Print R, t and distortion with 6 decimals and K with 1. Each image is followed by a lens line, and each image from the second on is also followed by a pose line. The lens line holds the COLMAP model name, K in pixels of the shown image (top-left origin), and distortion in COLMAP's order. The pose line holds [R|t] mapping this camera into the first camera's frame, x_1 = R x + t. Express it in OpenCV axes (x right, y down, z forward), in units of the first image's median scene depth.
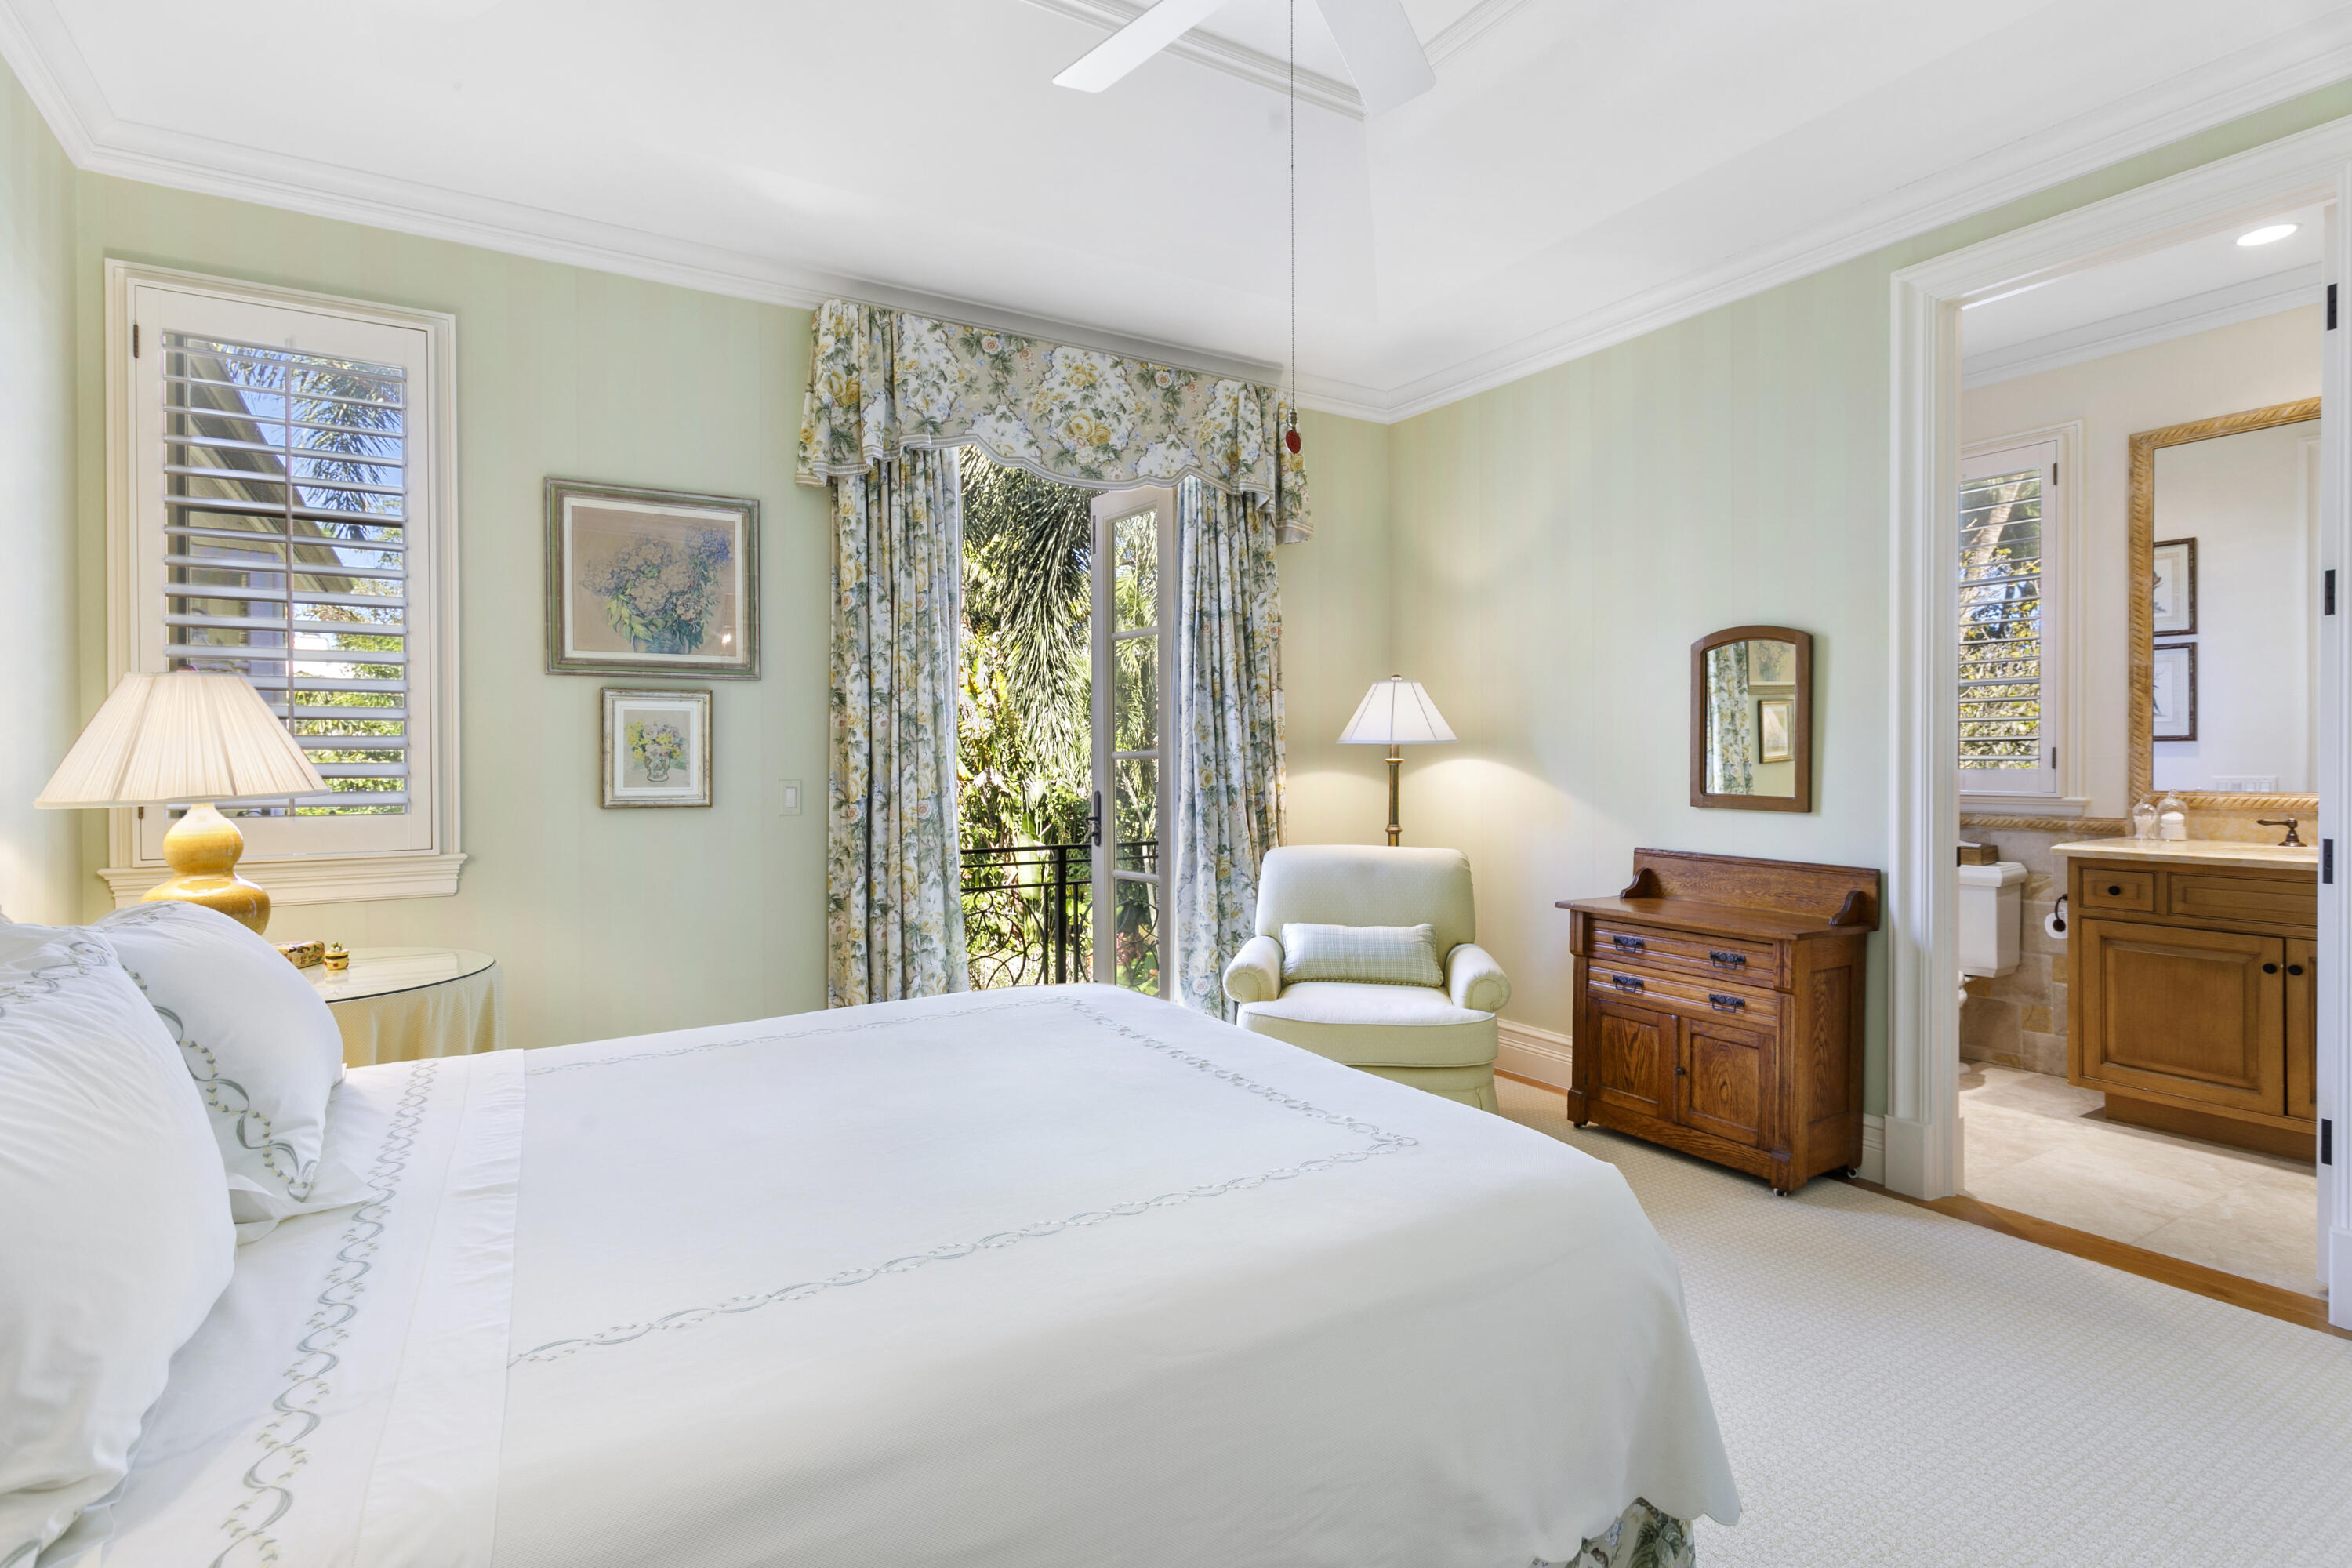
lens RADIAL K [[1181.2, 0, 1176.0], [0, 1181.2, 784.0], [0, 0, 1]] dist [-0.001846, 0.000055]
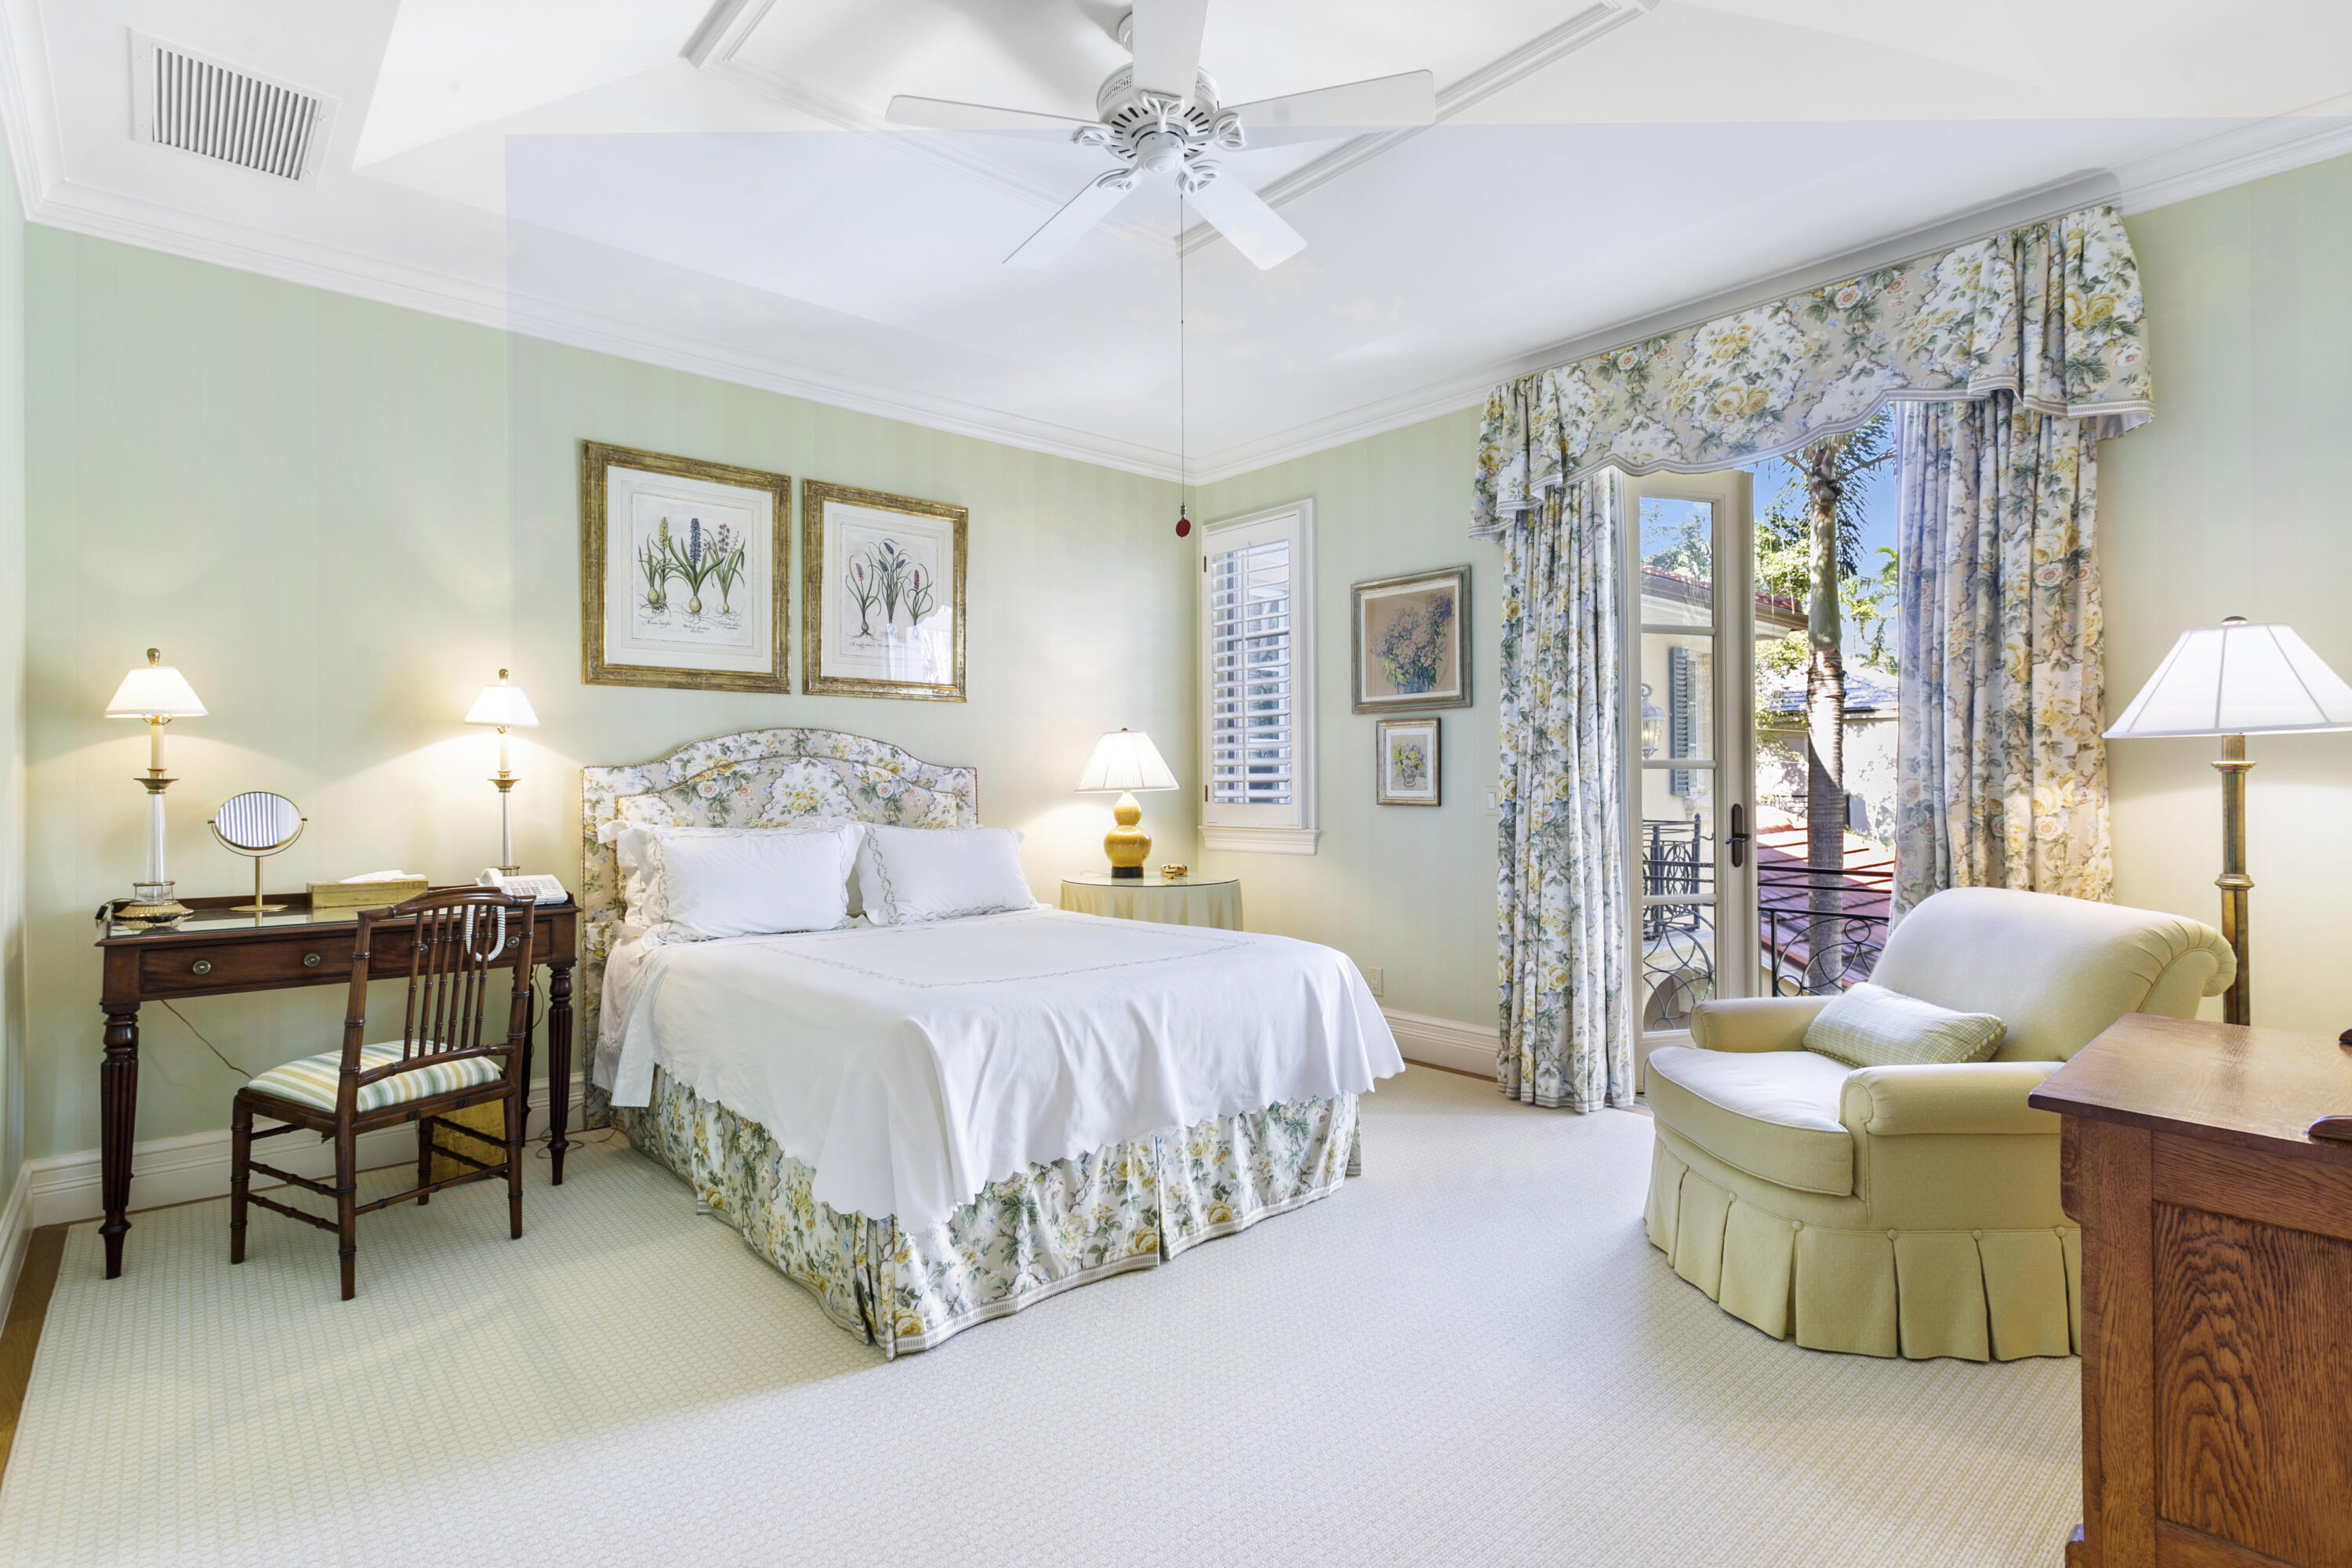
lens RADIAL K [[1117.4, 0, 1176.0], [0, 1117.4, 784.0], [0, 0, 1]] dist [0.000823, 0.019556]
pose [[0.194416, 0.007376, -0.980891, 0.722584], [-0.012386, 0.999910, 0.005065, -0.007333], [0.980841, 0.011165, 0.194490, 0.438509]]
